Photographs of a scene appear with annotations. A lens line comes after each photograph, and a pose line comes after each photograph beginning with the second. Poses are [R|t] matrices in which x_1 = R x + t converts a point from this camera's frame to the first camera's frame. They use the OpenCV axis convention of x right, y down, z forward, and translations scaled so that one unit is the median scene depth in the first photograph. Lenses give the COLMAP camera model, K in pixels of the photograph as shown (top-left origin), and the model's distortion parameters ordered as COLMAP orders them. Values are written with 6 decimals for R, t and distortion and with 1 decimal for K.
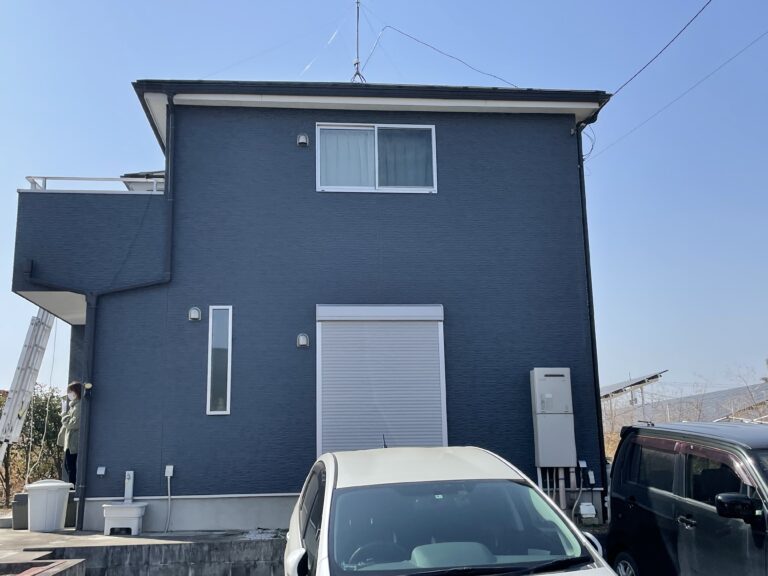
lens RADIAL K [[835.4, 0, 379.1], [0, 835.4, 289.6], [0, 0, 1]] dist [0.022873, 0.000000]
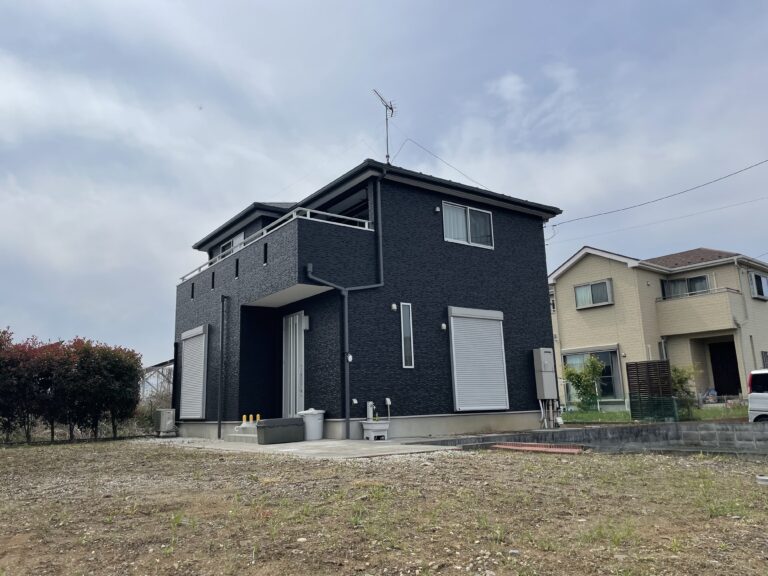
lens RADIAL K [[596.8, 0, 383.0], [0, 596.8, 289.8], [0, 0, 1]] dist [0.032191, -0.020516]
pose [[0.856145, 0.089329, 0.508955, -0.838158], [-0.088026, 0.995760, -0.026697, 0.028717], [-0.509182, -0.021945, 0.860379, -0.001061]]
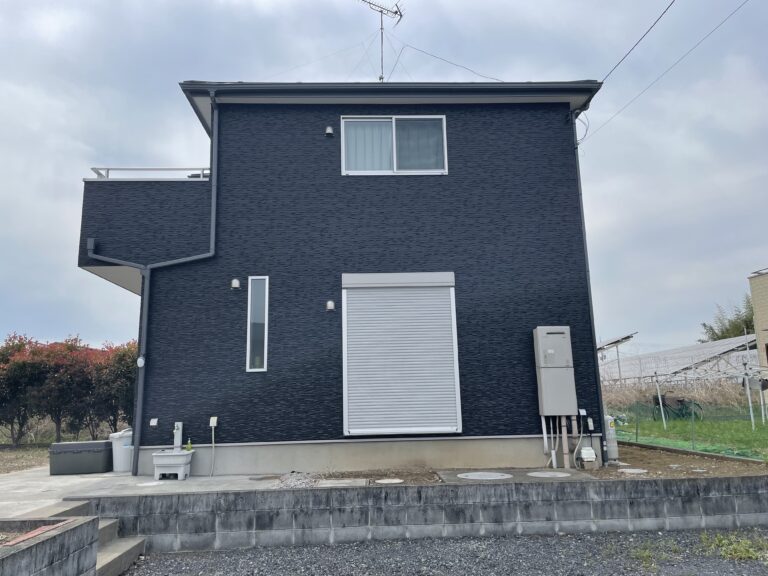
lens RADIAL K [[596.8, 0, 389.2], [0, 596.8, 286.9], [0, 0, 1]] dist [0.032191, -0.020516]
pose [[0.998915, -0.016811, -0.043438, 0.023696], [0.017266, 0.999800, 0.010130, 0.028897], [0.043259, -0.010869, 0.999005, 0.194070]]
